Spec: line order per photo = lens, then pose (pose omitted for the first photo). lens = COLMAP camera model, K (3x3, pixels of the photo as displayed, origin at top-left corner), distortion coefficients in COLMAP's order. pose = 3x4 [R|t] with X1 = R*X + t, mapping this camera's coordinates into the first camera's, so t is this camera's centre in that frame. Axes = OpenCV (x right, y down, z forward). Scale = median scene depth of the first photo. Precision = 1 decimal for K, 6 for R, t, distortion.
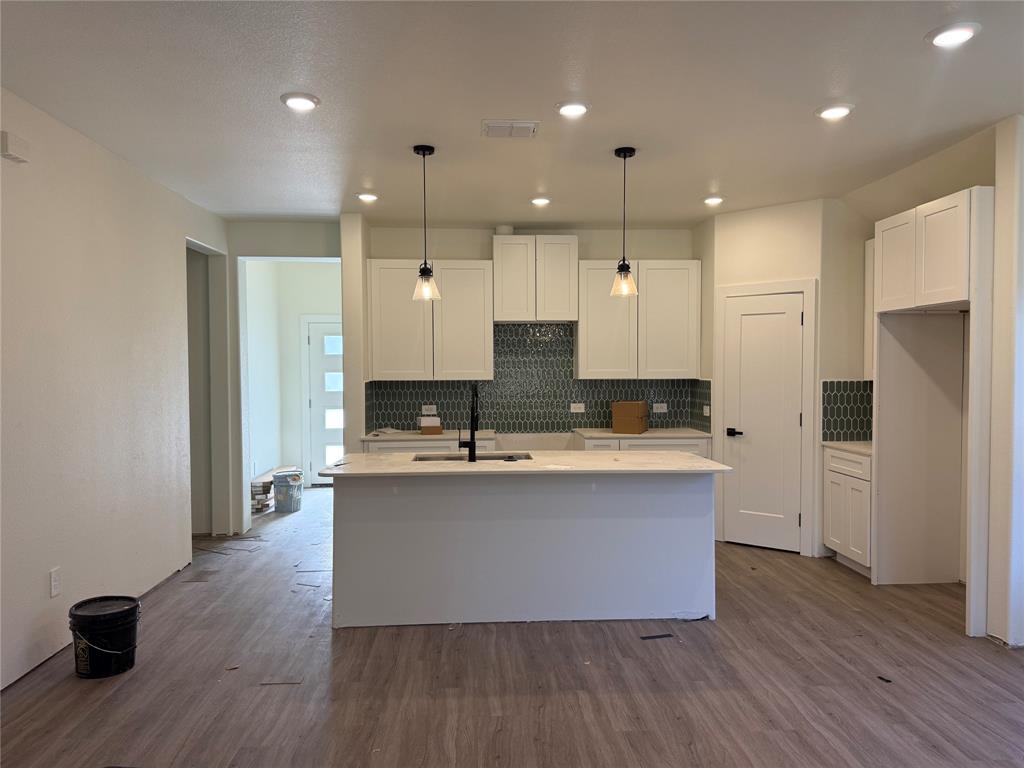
lens RADIAL K [[719.7, 0, 515.2], [0, 719.7, 388.6], [0, 0, 1]] dist [0.045310, -0.016915]
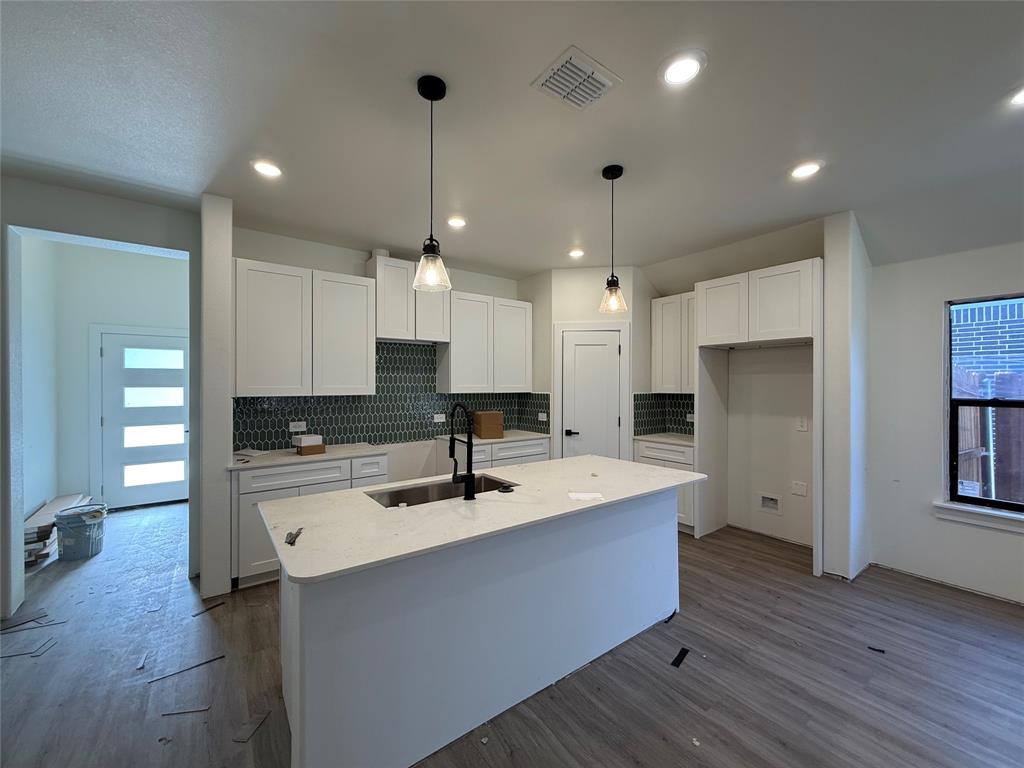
lens RADIAL K [[408.6, 0, 506.7], [0, 408.6, 385.5], [0, 0, 1]] dist [0.000697, 0.000906]
pose [[0.842319, 0.002405, 0.538974, -0.194314], [0.012388, 0.999639, -0.023820, -0.009620], [-0.538837, 0.026741, 0.841986, 0.419992]]
